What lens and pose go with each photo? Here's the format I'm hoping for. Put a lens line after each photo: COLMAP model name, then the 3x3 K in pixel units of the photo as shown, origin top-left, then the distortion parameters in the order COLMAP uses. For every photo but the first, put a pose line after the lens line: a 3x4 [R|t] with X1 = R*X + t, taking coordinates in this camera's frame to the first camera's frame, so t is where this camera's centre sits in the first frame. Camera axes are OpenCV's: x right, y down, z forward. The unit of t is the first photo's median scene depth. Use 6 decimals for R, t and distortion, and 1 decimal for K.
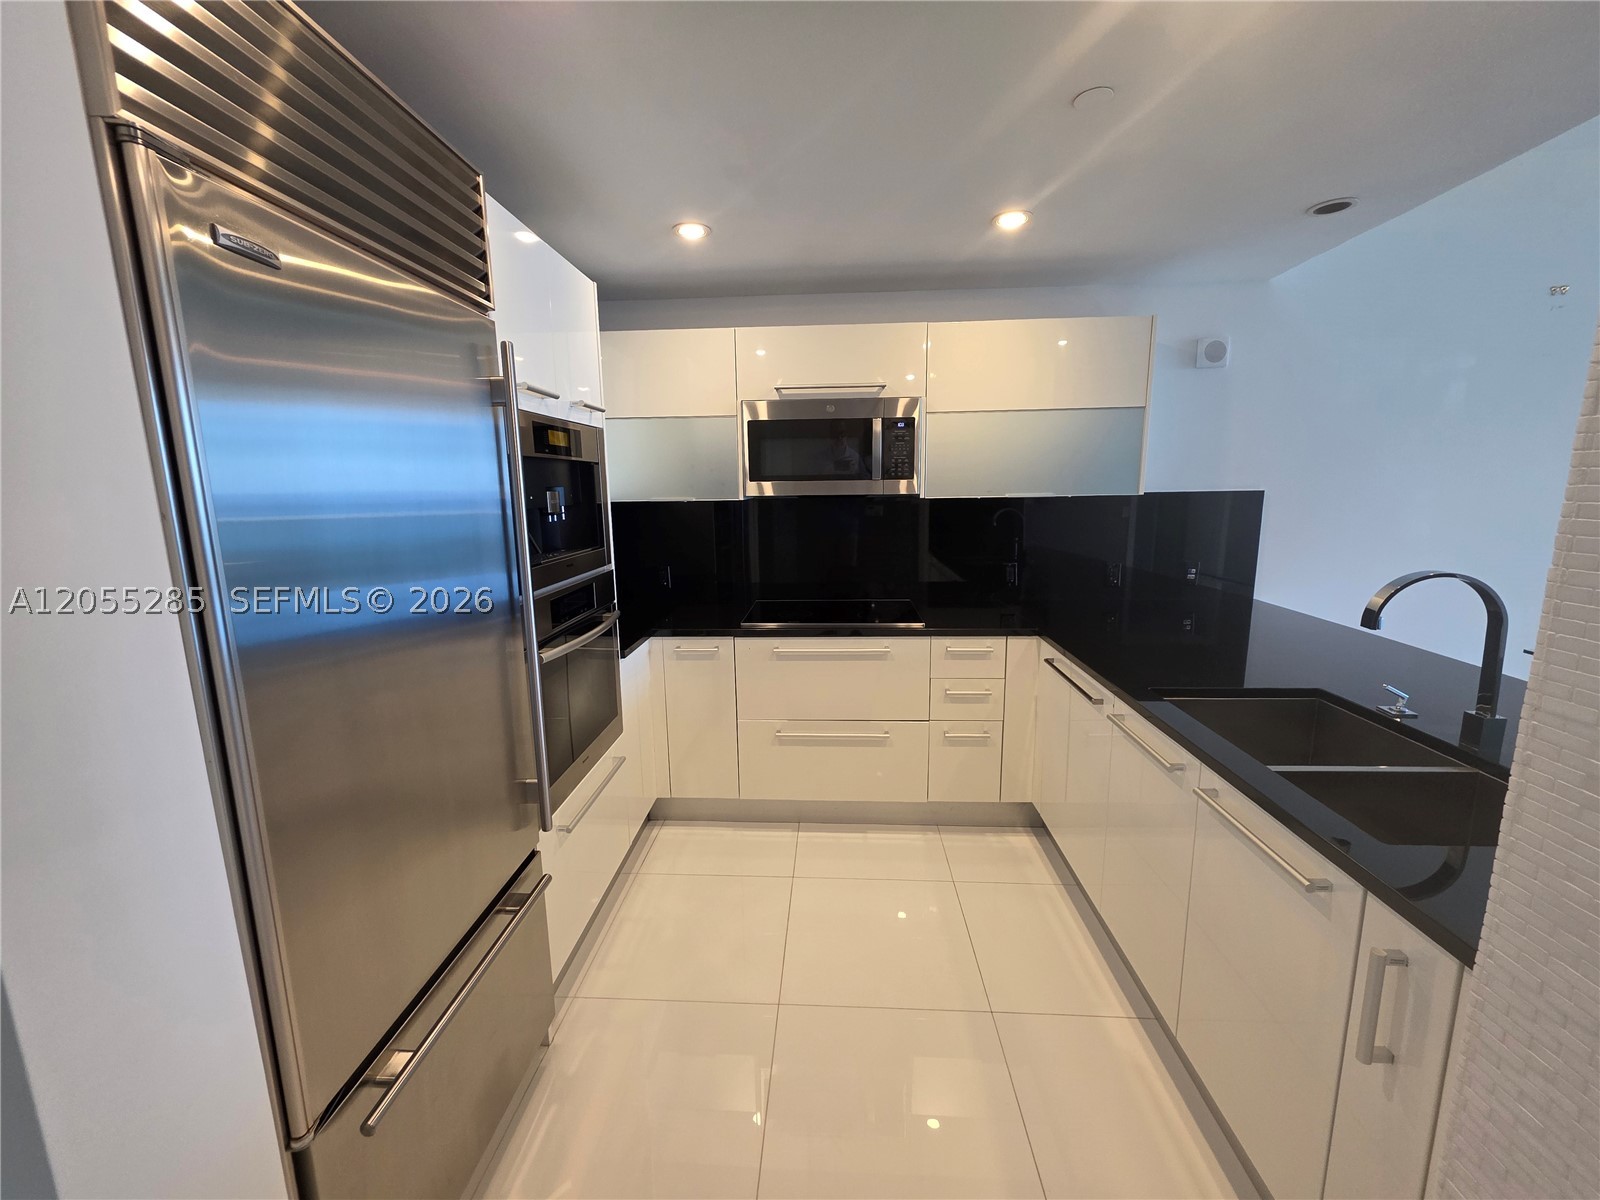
lens RADIAL K [[642.7, 0, 800.7], [0, 642.7, 584.1], [0, 0, 1]] dist [0.002566, 0.000008]
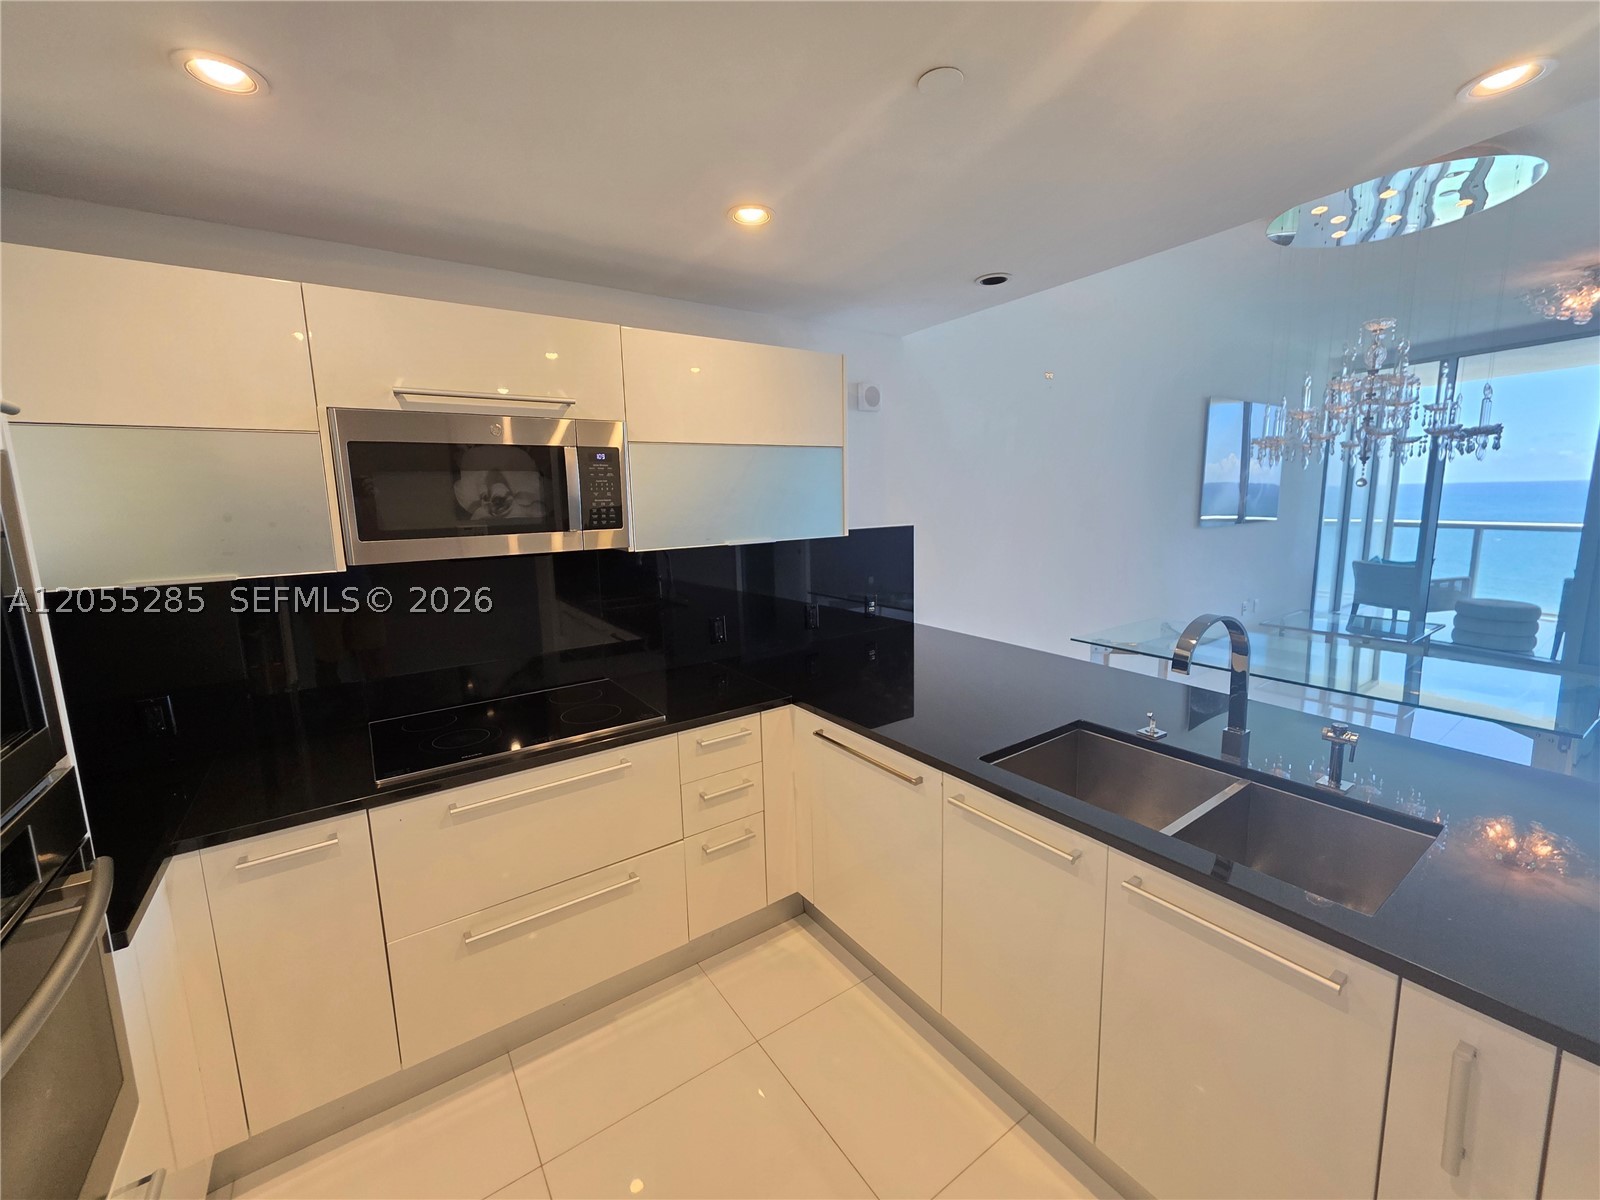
lens RADIAL K [[642.7, 0, 800.7], [0, 642.7, 584.1], [0, 0, 1]] dist [0.002566, 0.000008]
pose [[0.780446, -0.090697, 0.618610, -0.137612], [0.109053, 0.994002, 0.008152, -0.081599], [-0.615639, 0.061100, 0.785656, 0.279117]]
